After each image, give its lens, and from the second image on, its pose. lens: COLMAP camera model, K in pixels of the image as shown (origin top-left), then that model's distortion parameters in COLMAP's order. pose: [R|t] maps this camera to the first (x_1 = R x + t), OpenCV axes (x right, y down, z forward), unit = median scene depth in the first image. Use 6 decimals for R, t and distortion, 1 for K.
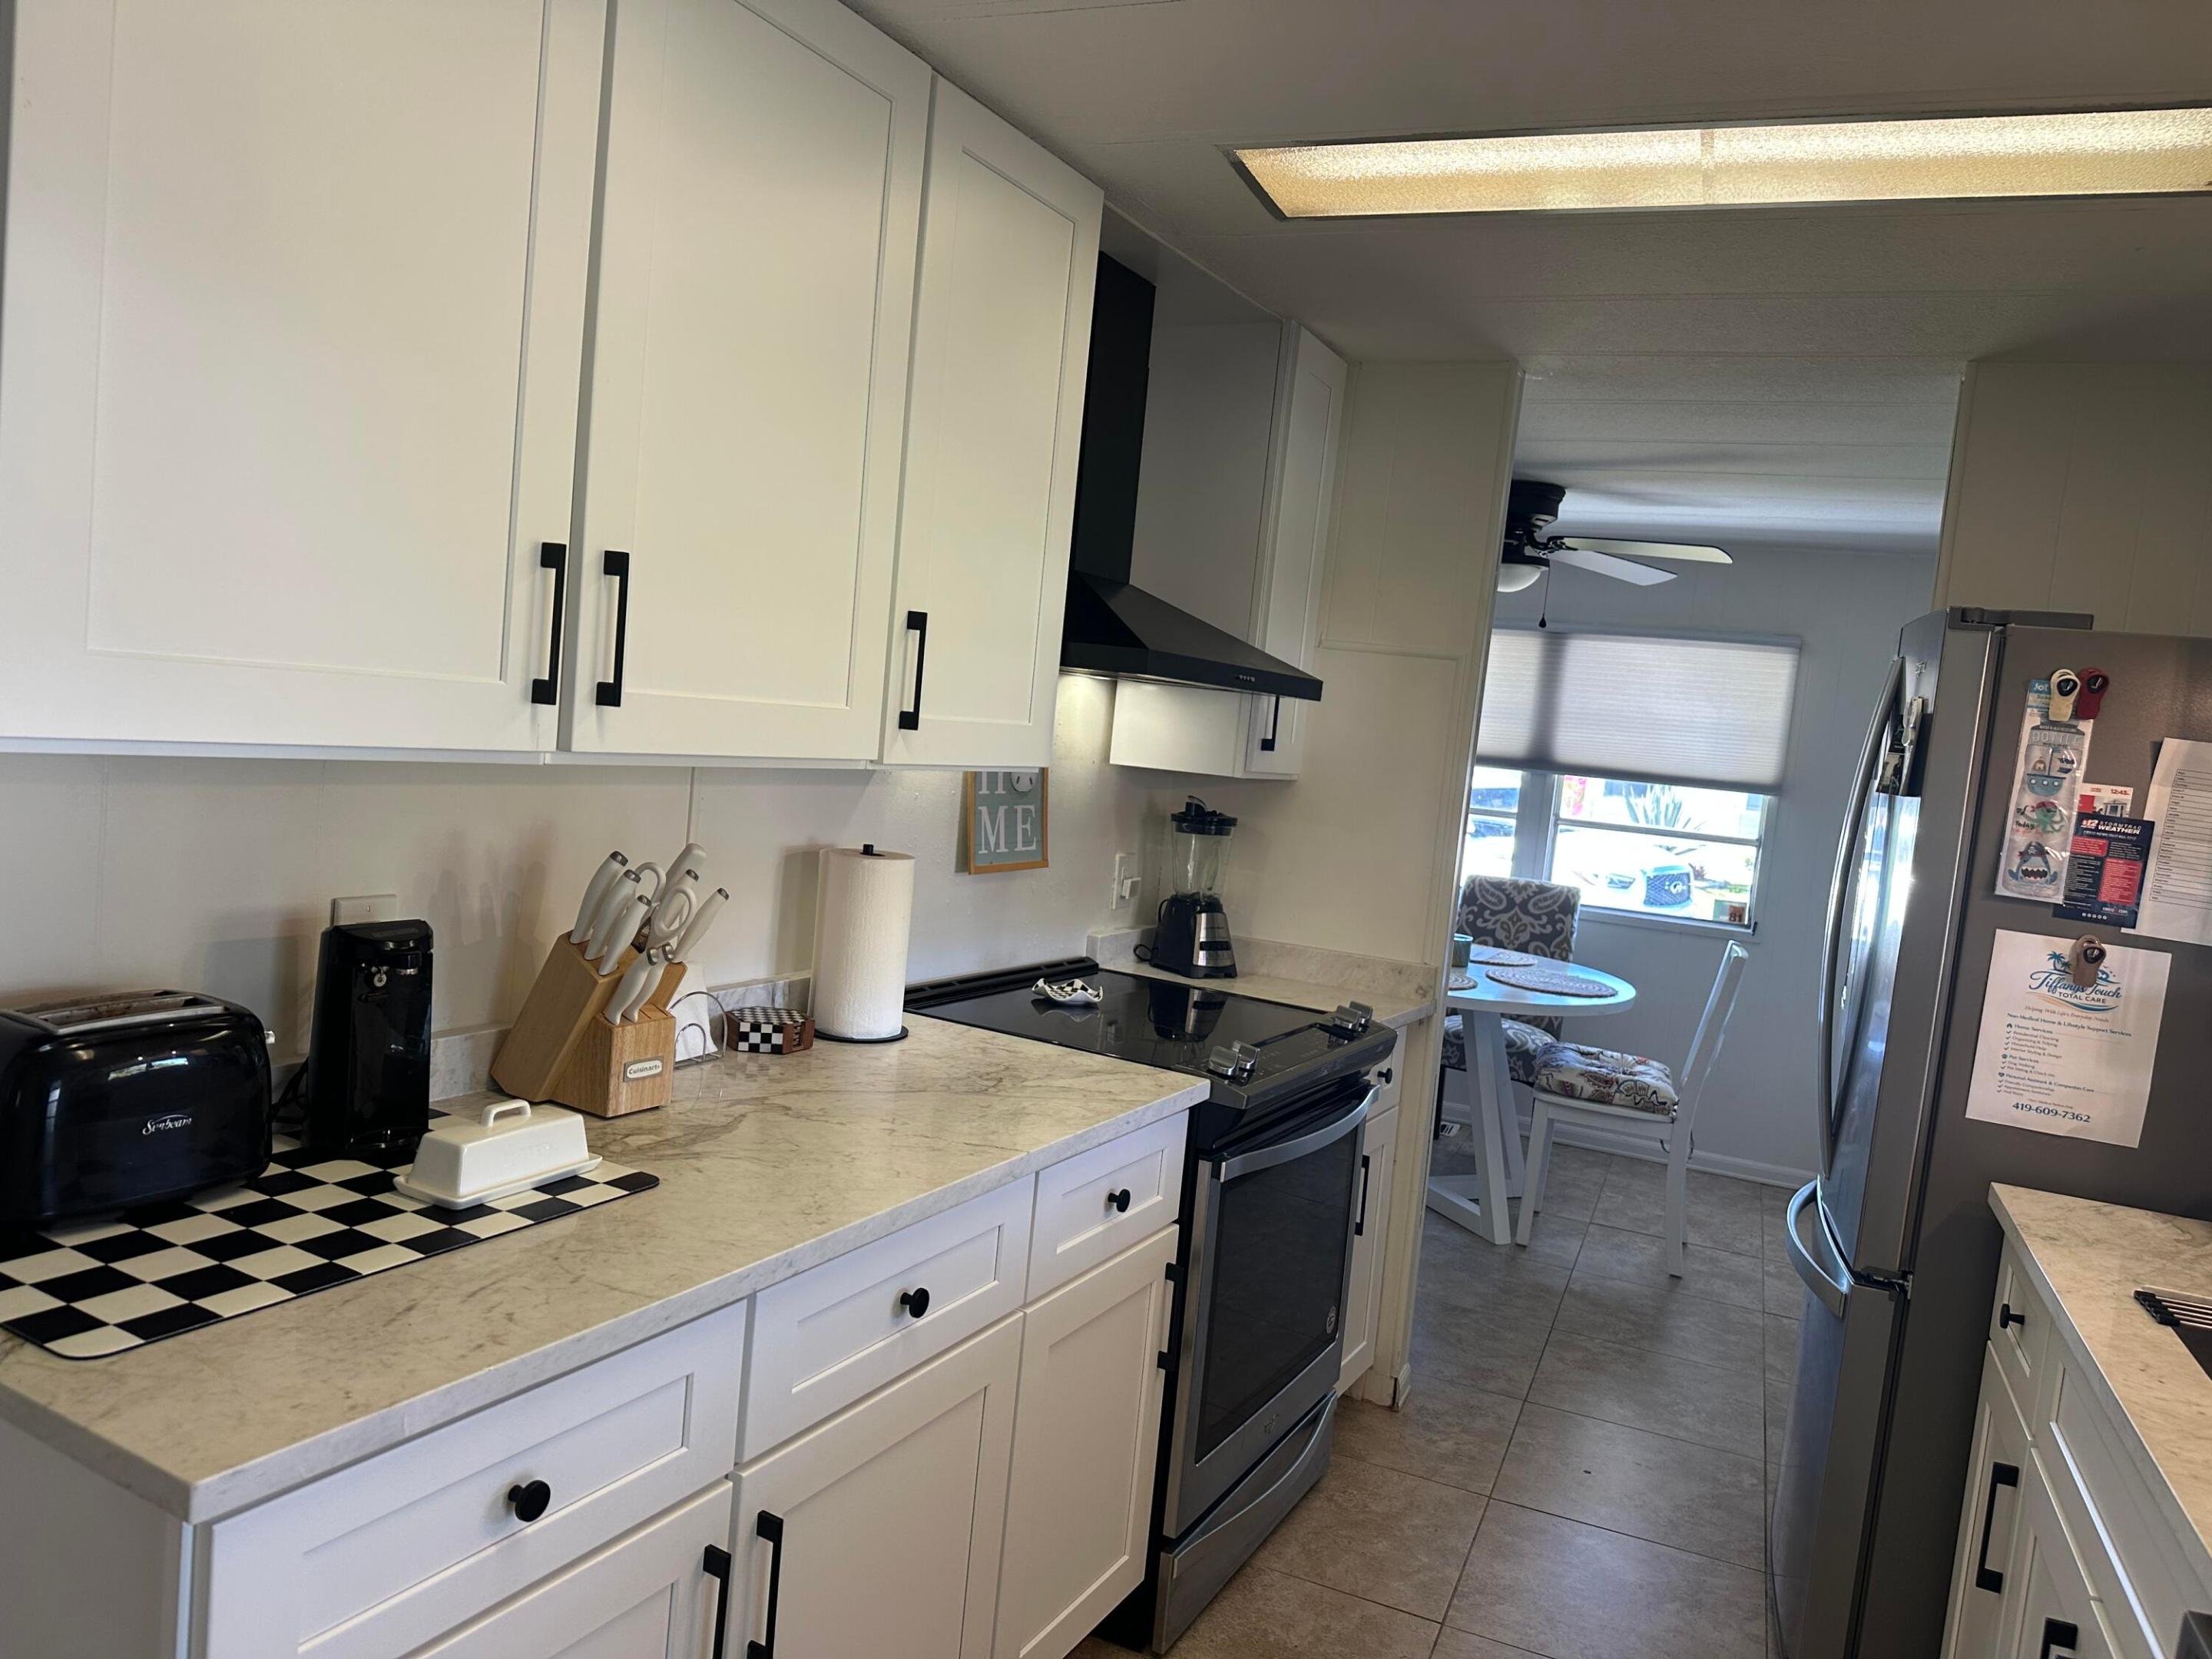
lens RADIAL K [[1537.4, 0, 1093.7], [0, 1537.4, 840.3], [0, 0, 1]] dist [0.021019, -0.039242]
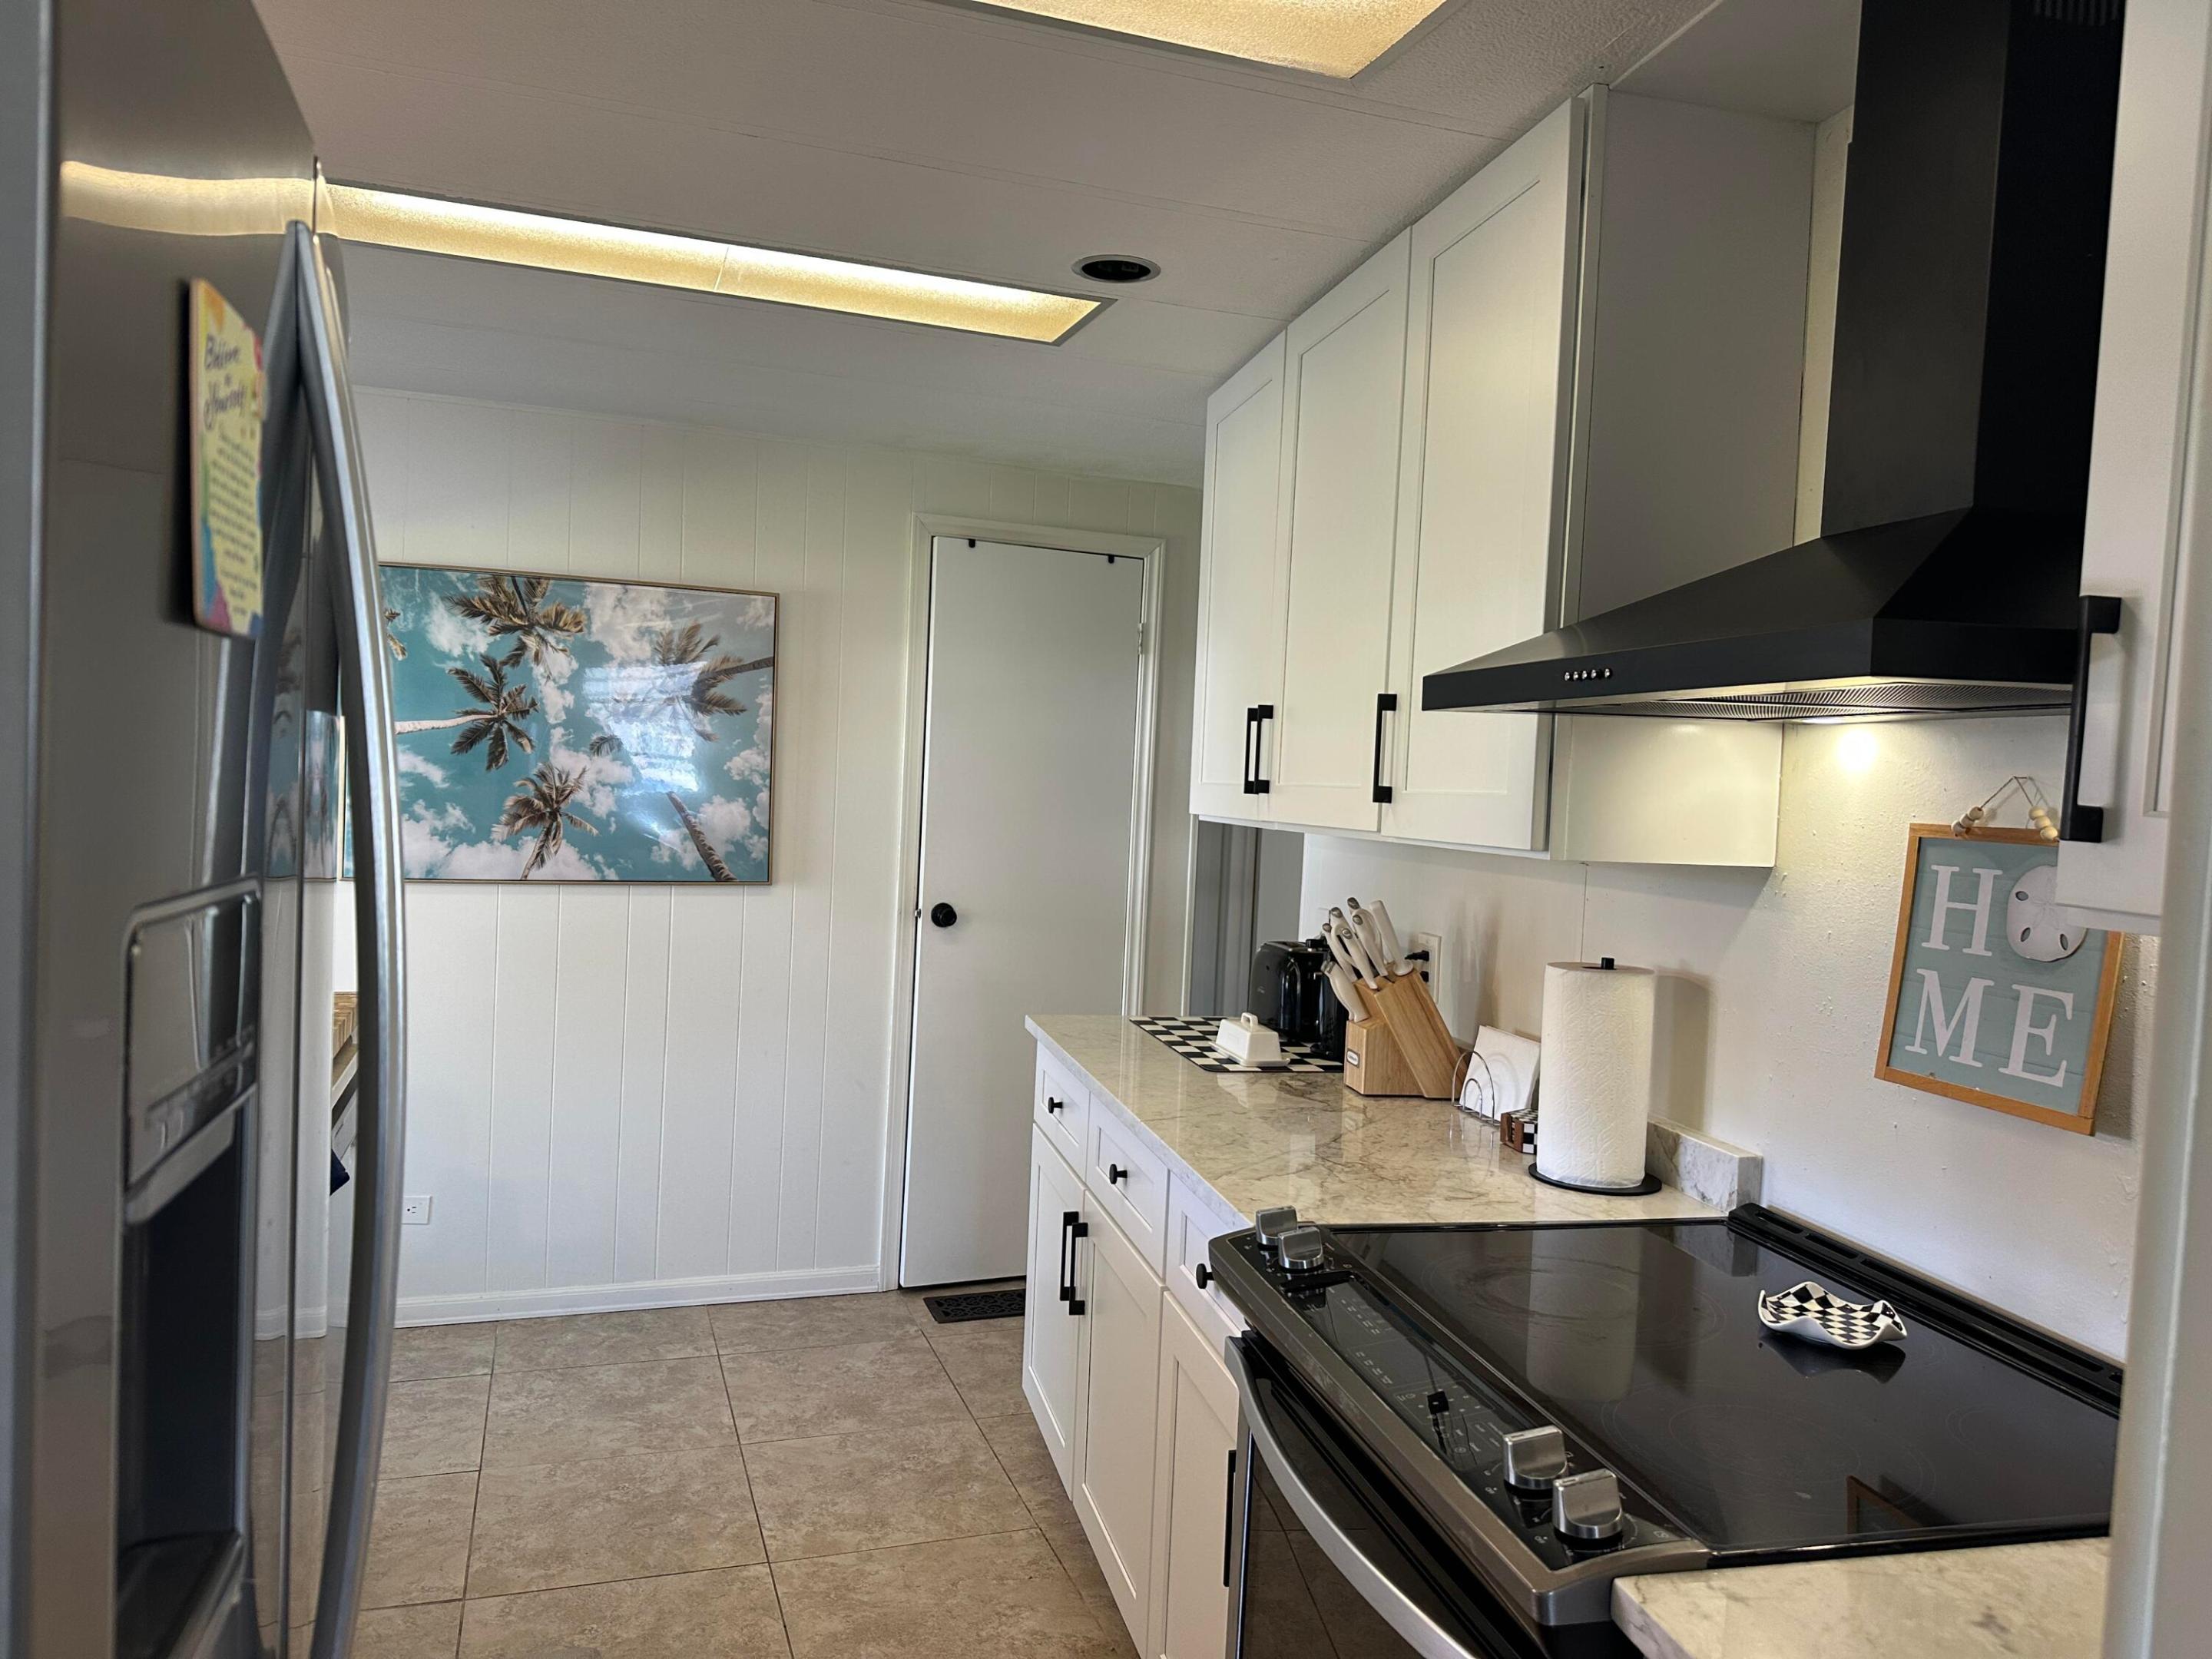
lens RADIAL K [[1537.4, 0, 1095.1], [0, 1537.4, 833.1], [0, 0, 1]] dist [0.021019, -0.039242]
pose [[-0.740420, -0.105200, -0.663861, 0.548321], [-0.170345, 0.984800, 0.033931, -0.039396], [0.650201, 0.138208, -0.747086, 1.237492]]
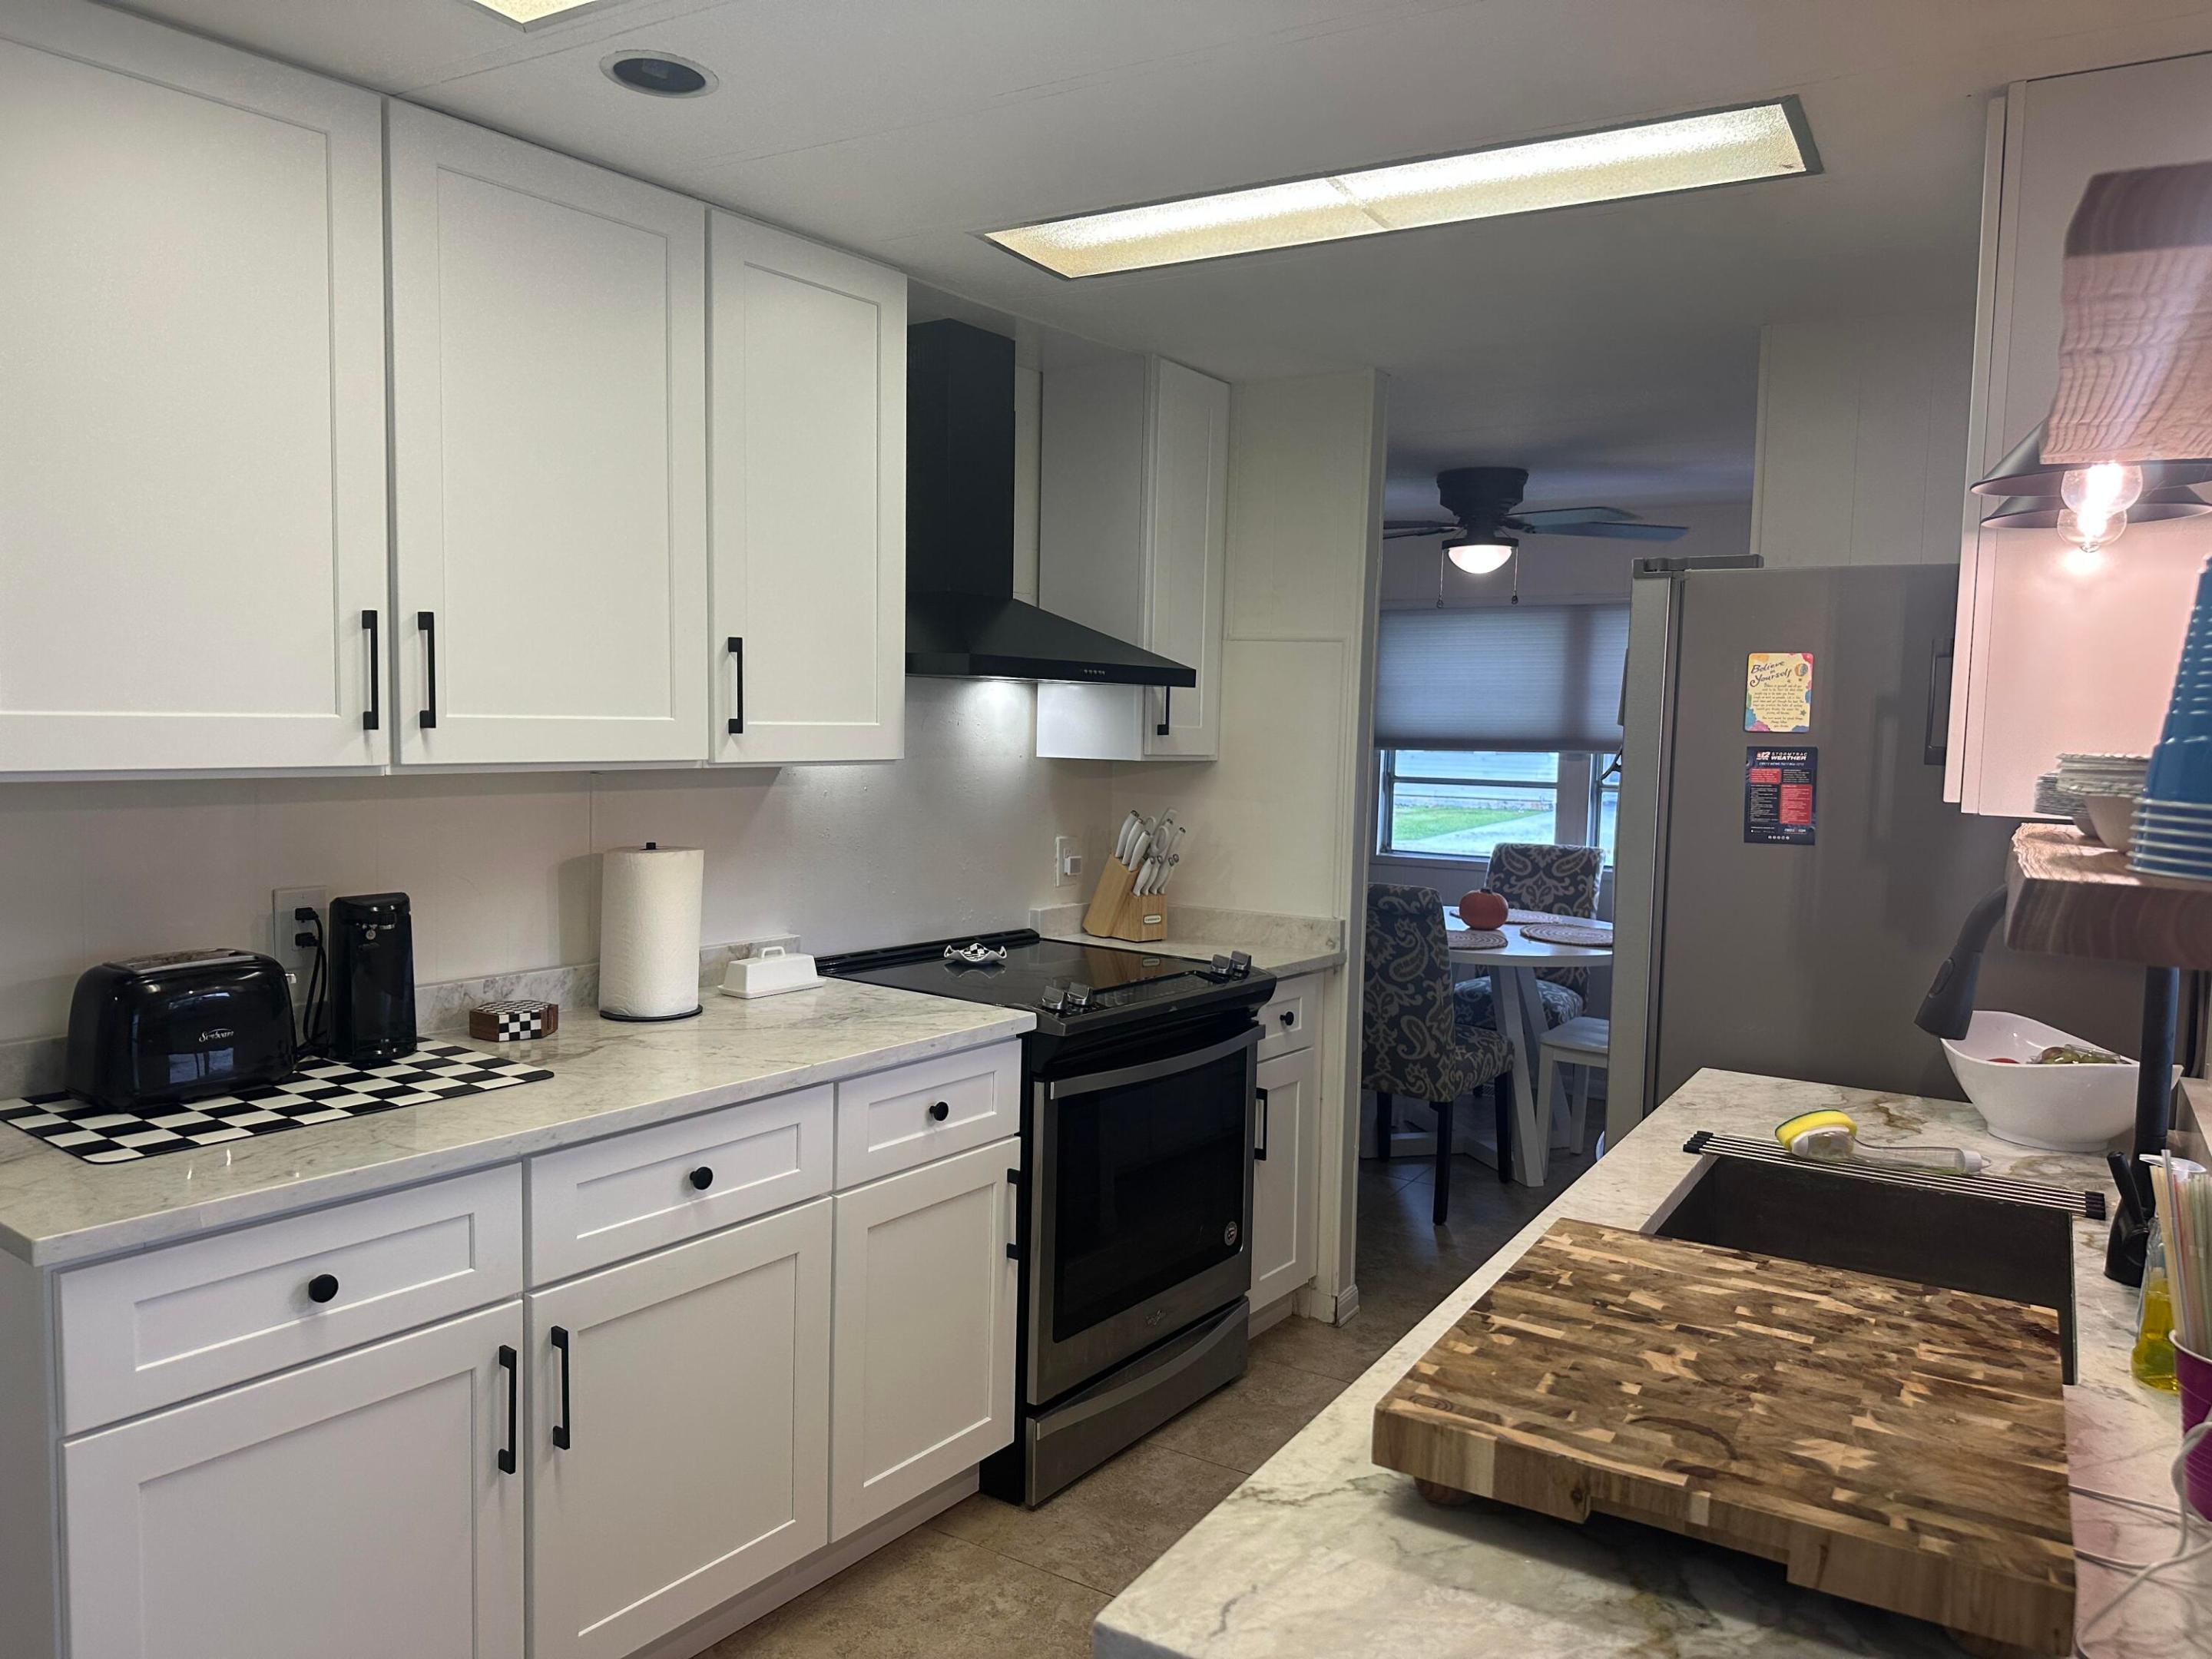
lens RADIAL K [[1537.4, 0, 1116.0], [0, 1537.4, 832.9], [0, 0, 1]] dist [0.021019, -0.039242]
pose [[0.987562, -0.062641, -0.144212, 0.292083], [0.060455, 0.997981, -0.019491, 0.041449], [0.145142, 0.010530, 0.989355, -0.148396]]
